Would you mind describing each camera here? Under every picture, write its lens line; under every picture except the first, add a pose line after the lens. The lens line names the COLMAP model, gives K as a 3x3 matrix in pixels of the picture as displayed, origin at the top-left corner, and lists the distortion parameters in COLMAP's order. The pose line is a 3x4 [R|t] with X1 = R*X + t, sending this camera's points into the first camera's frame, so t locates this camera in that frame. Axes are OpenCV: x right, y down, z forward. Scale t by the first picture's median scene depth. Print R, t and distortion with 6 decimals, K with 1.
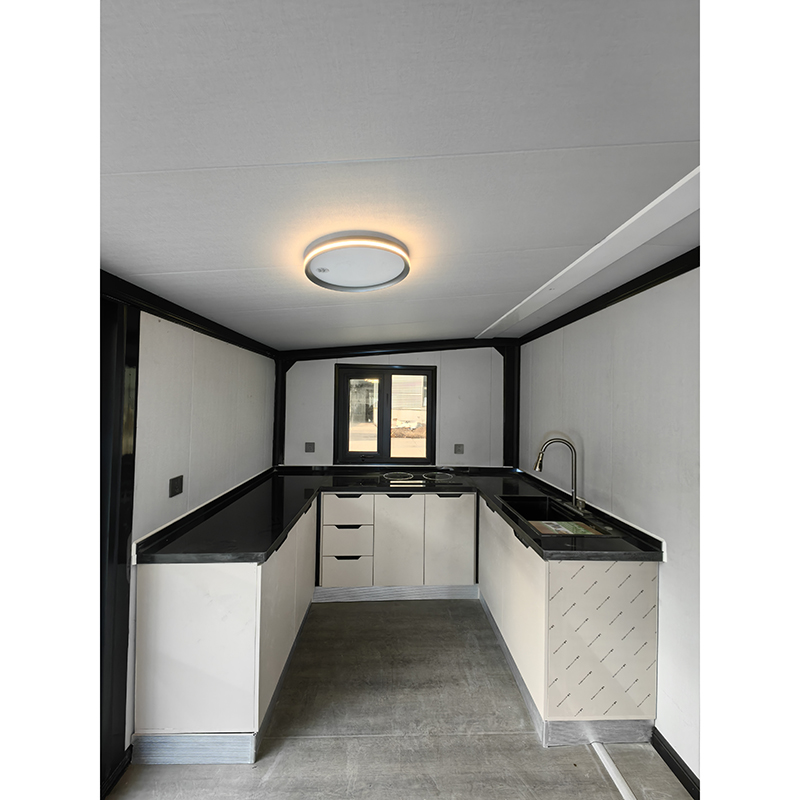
lens RADIAL K [[310.3, 0, 399.5], [0, 310.3, 400.4], [0, 0, 1]] dist [0.000087, -0.000197]
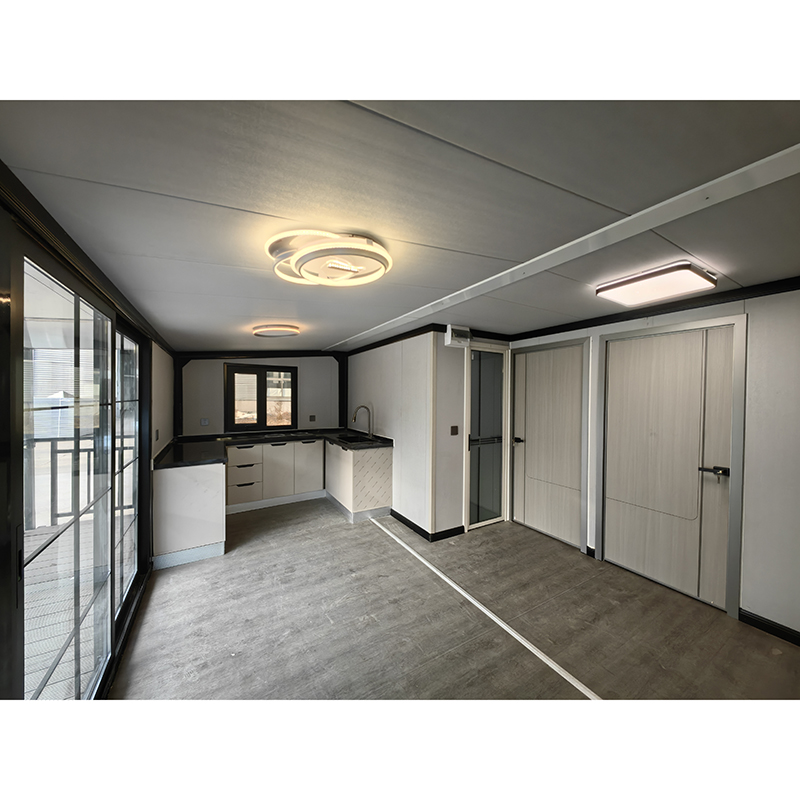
lens RADIAL K [[310.3, 0, 401.3], [0, 310.3, 399.4], [0, 0, 1]] dist [0.000087, -0.000197]
pose [[0.876524, -0.016071, 0.481090, -0.226481], [0.002891, 0.999600, 0.028123, 0.015825], [-0.481350, -0.023260, 0.876220, -0.812319]]
